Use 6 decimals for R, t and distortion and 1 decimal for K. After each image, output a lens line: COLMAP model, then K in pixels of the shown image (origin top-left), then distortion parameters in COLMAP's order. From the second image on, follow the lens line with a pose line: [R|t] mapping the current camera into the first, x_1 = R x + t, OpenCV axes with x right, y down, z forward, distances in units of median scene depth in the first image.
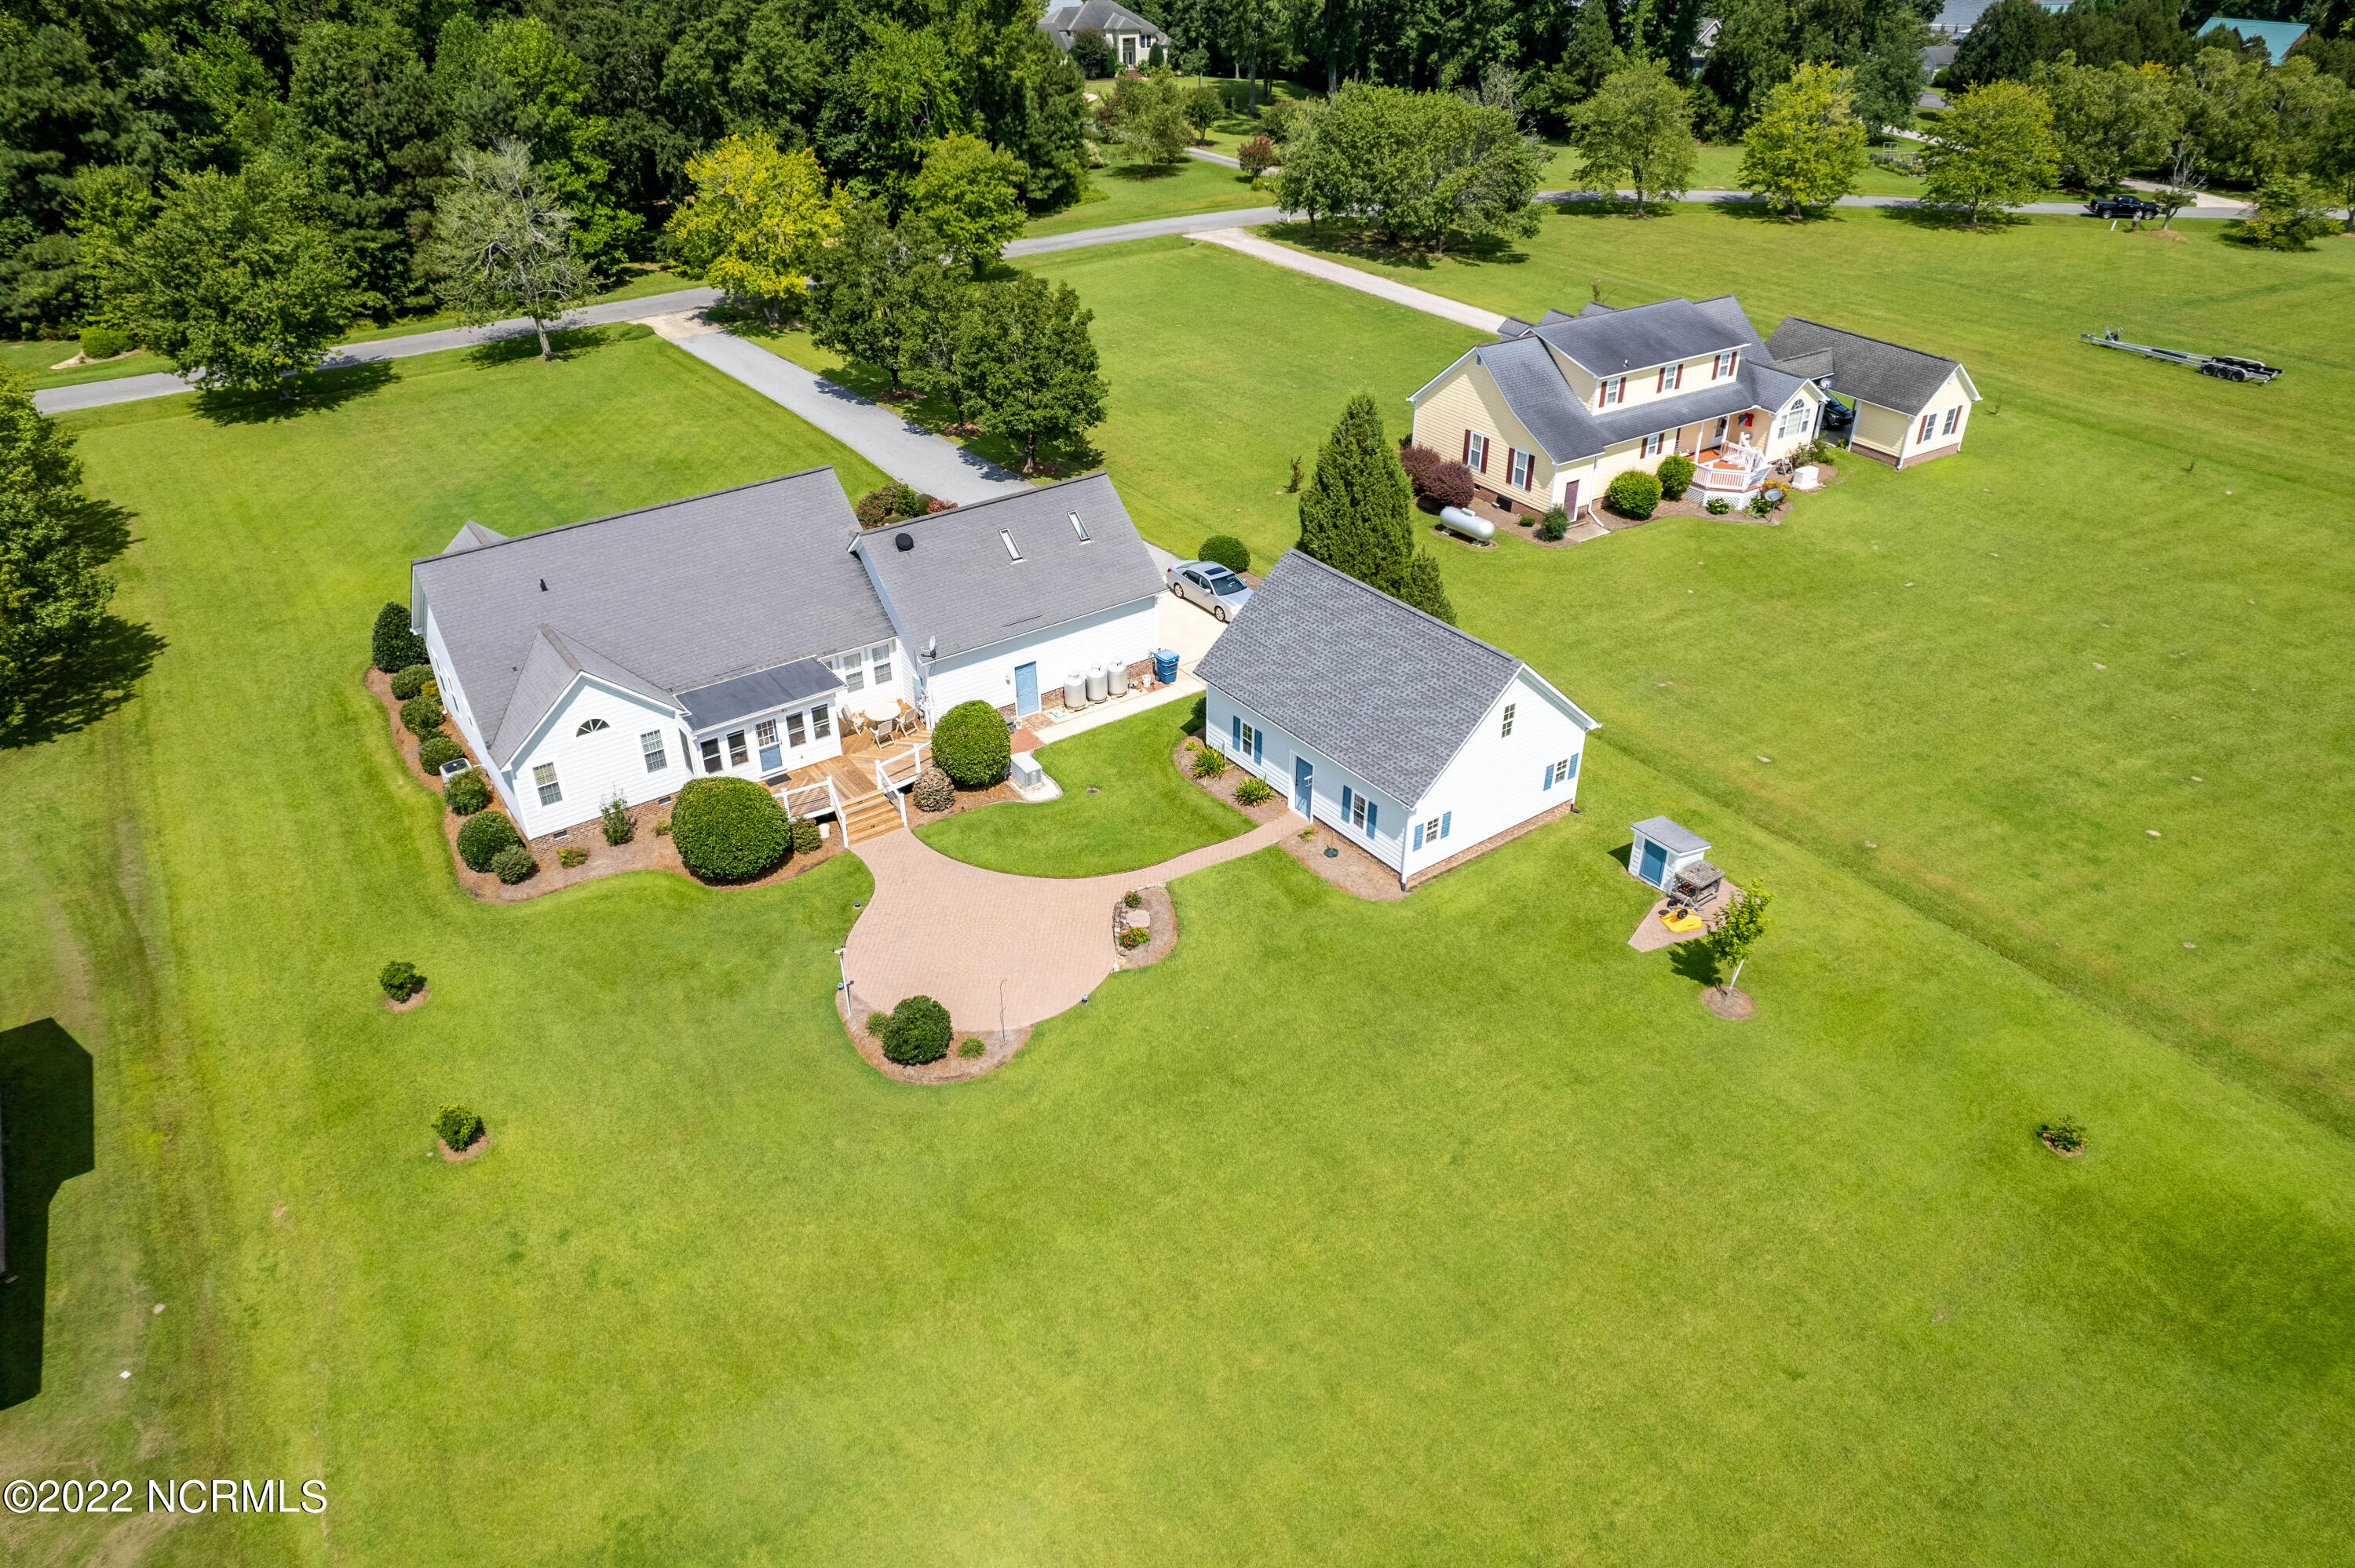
lens RADIAL K [[1506.2, 0, 1175.6], [0, 1506.2, 778.3], [0, 0, 1]] dist [-0.077784, 0.072179]
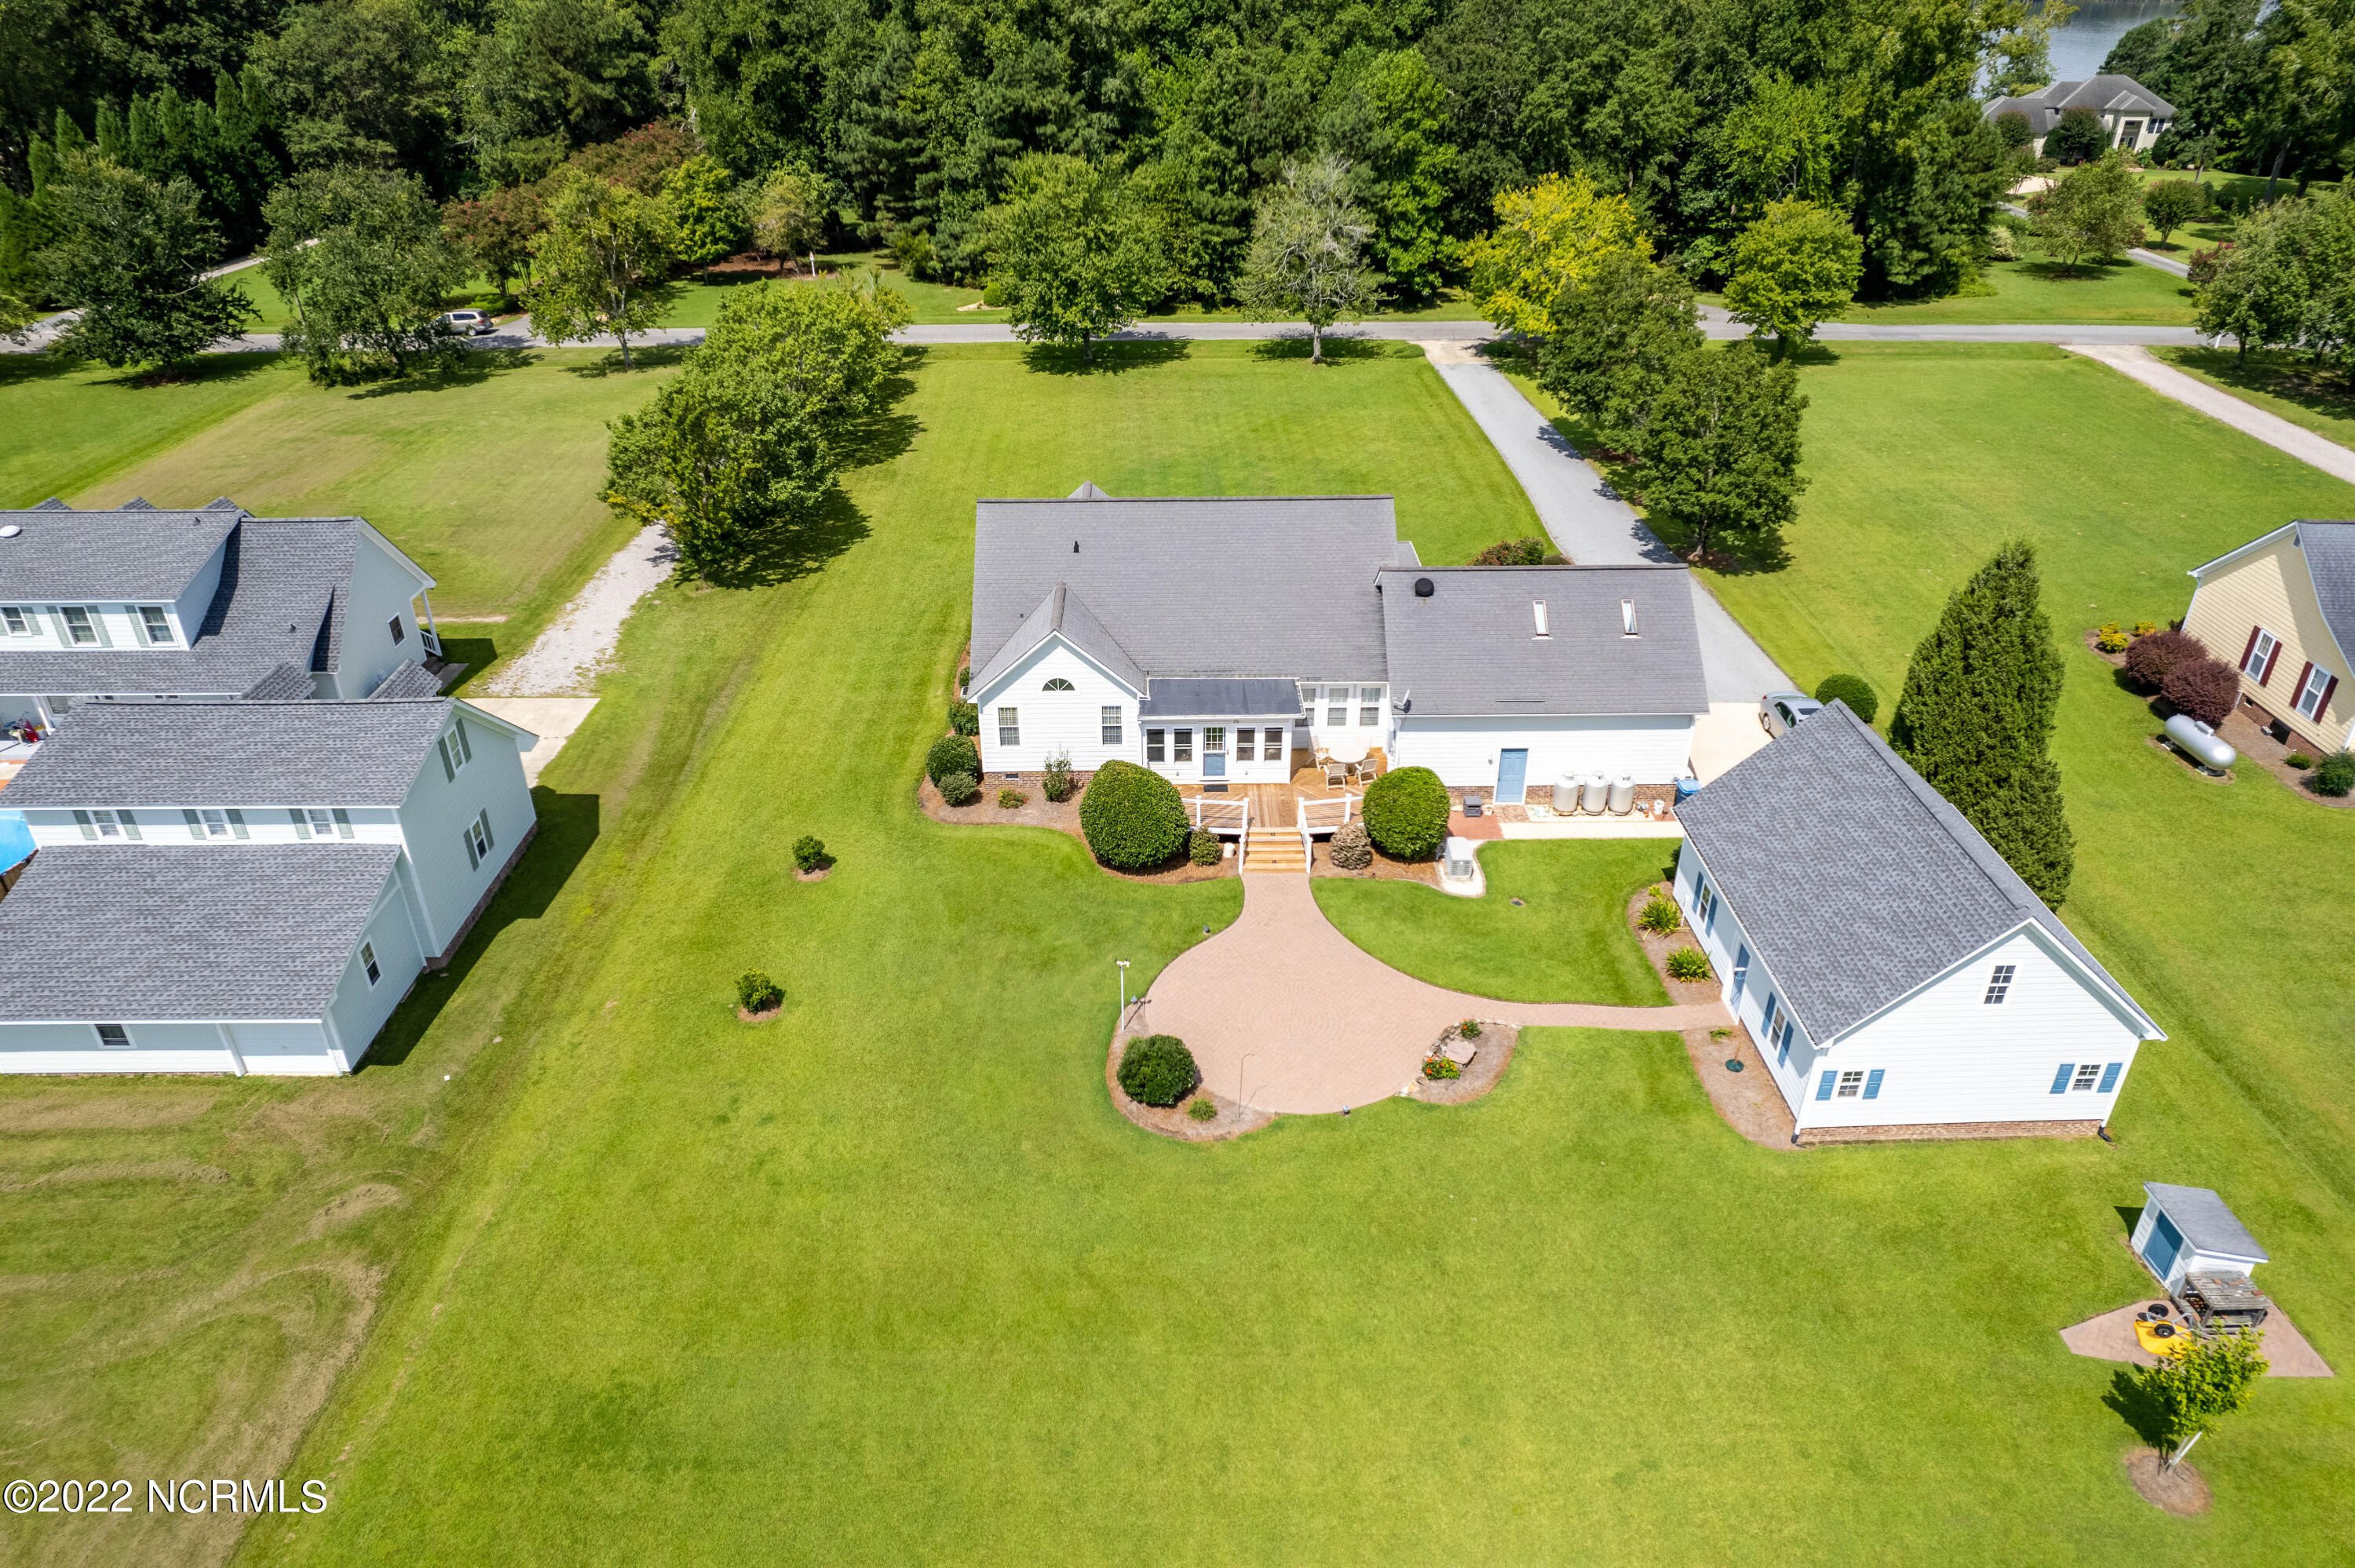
lens RADIAL K [[1506.2, 0, 1175.6], [0, 1506.2, 778.3], [0, 0, 1]] dist [-0.077784, 0.072179]
pose [[0.820437, 0.282463, -0.497090, 0.144072], [-0.299217, 0.952994, 0.047672, -0.031539], [0.487189, 0.109626, 0.866388, 0.092539]]
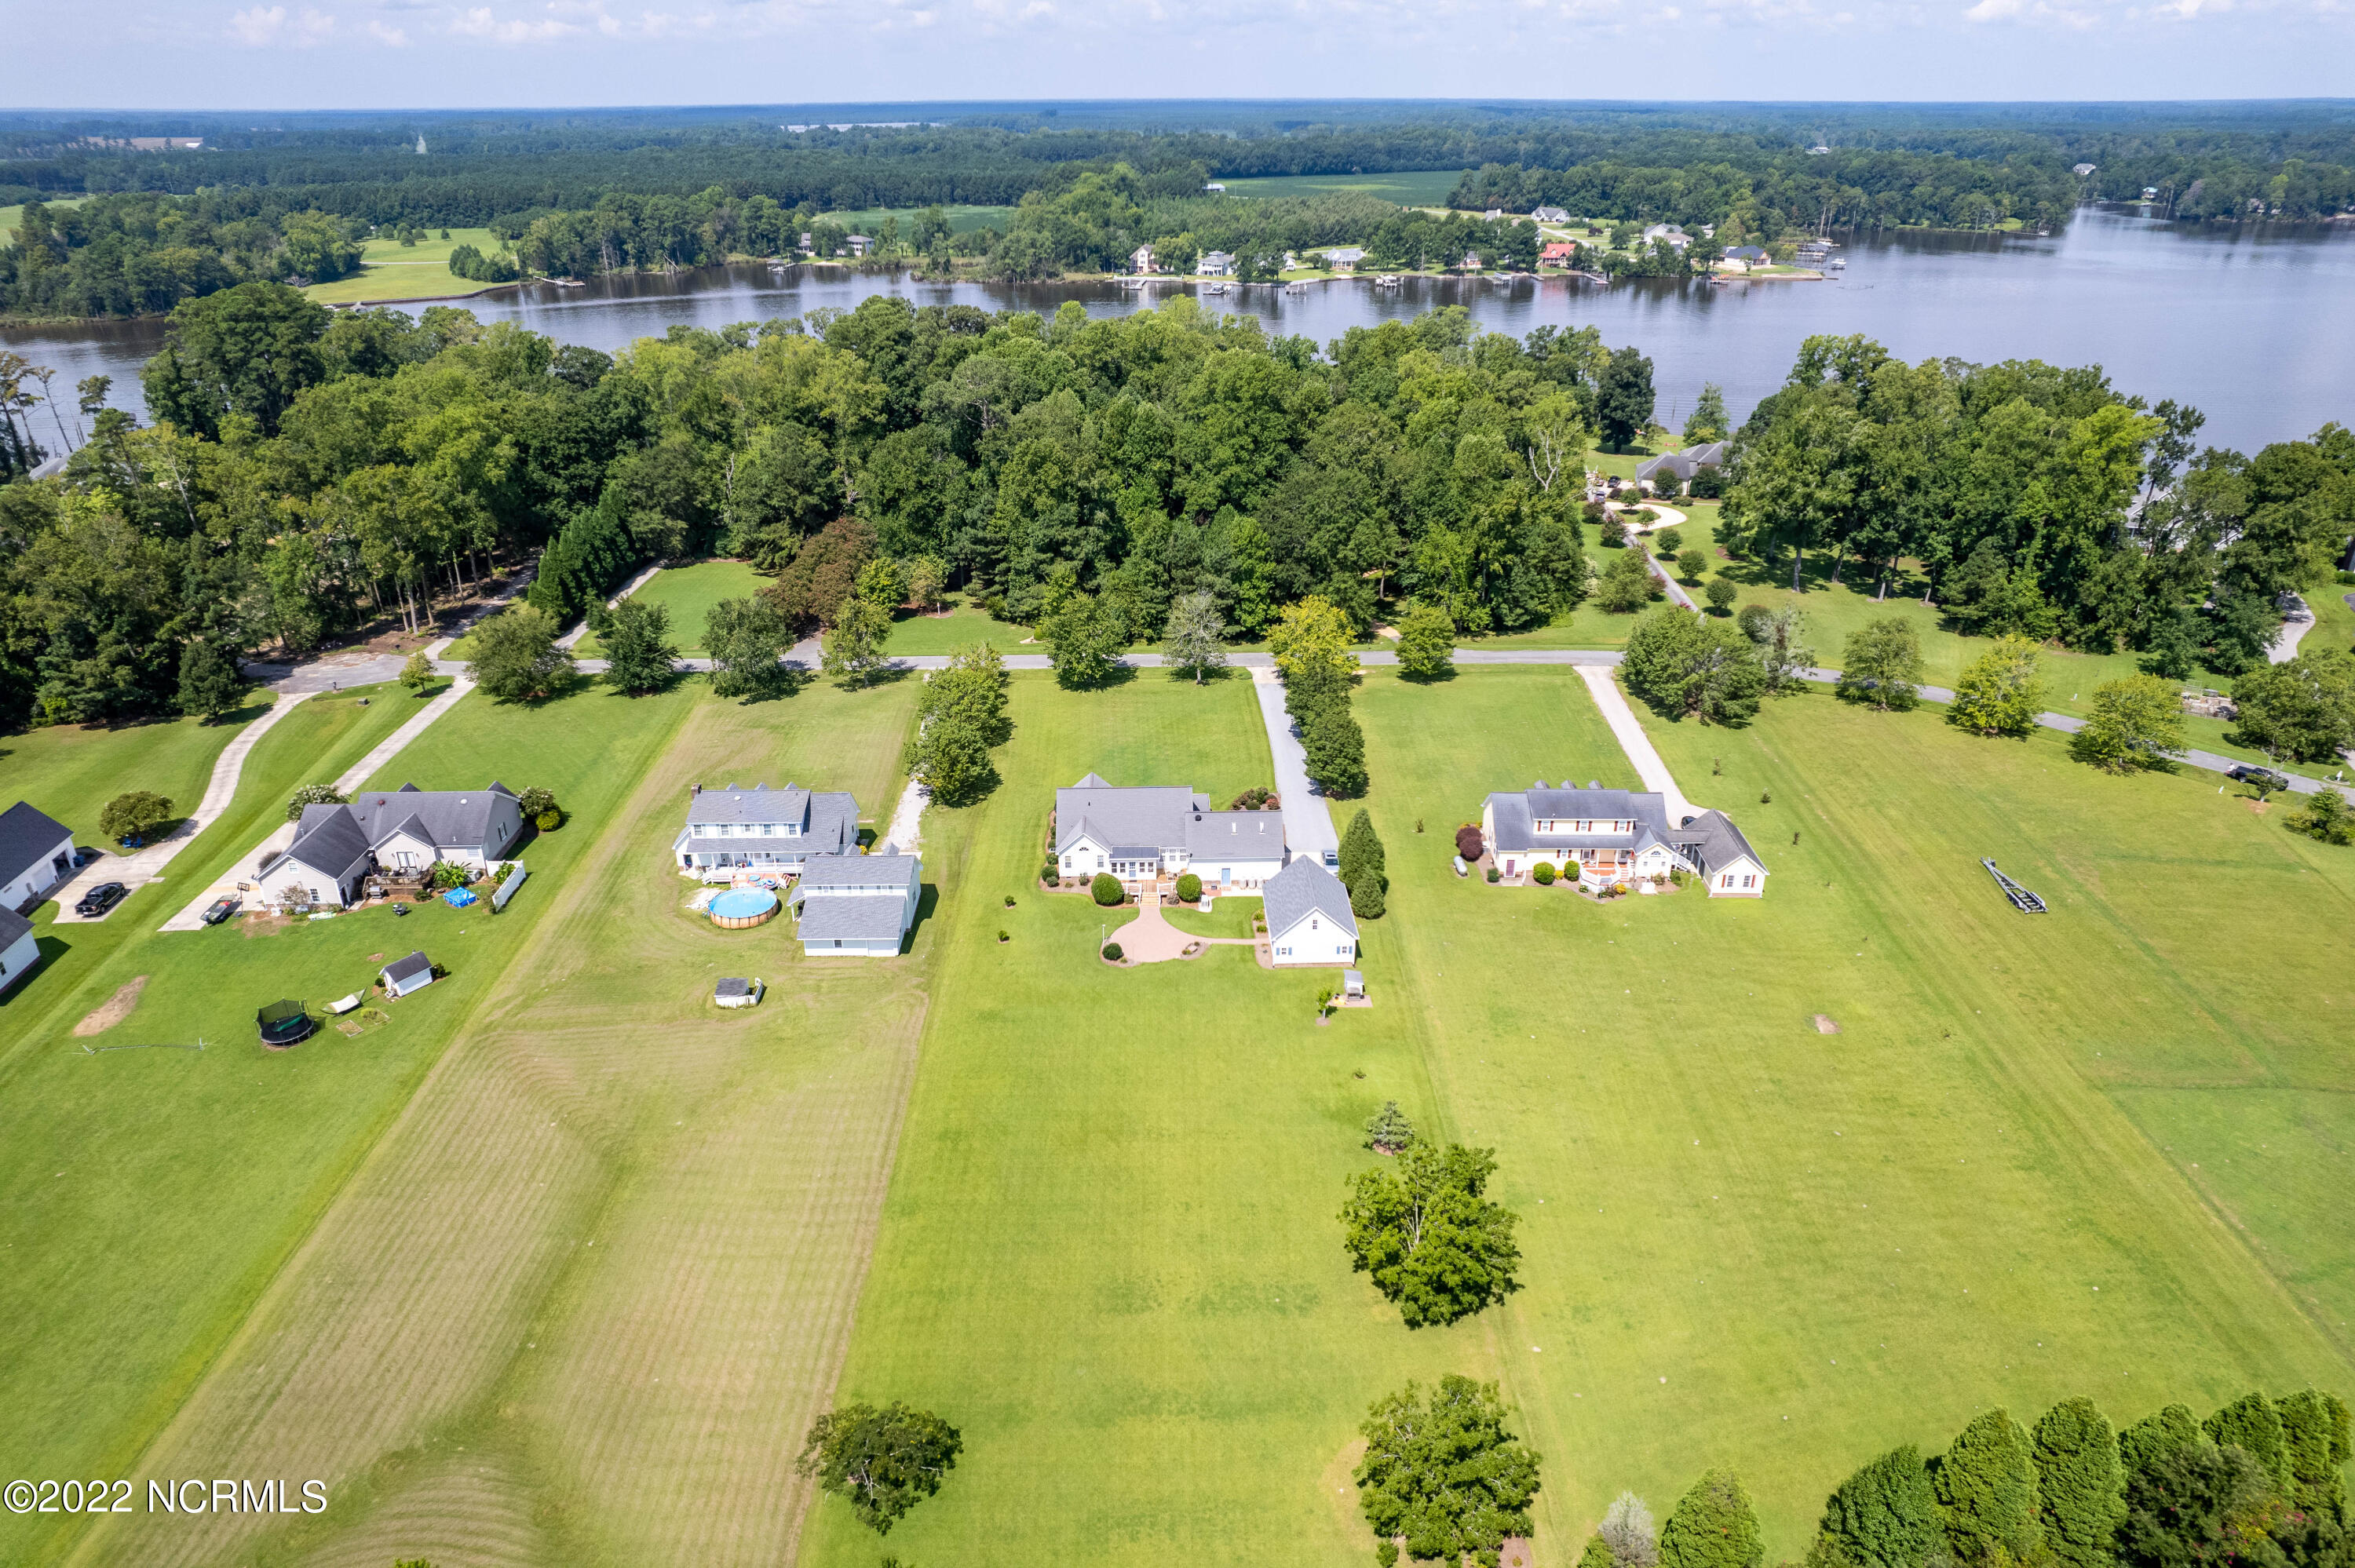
lens RADIAL K [[1506.2, 0, 1175.6], [0, 1506.2, 778.3], [0, 0, 1]] dist [-0.077784, 0.072179]
pose [[0.825490, 0.237671, -0.511936, 0.980681], [-0.295991, 0.954582, -0.034108, -0.088170], [0.480579, 0.179684, 0.858346, -1.219598]]
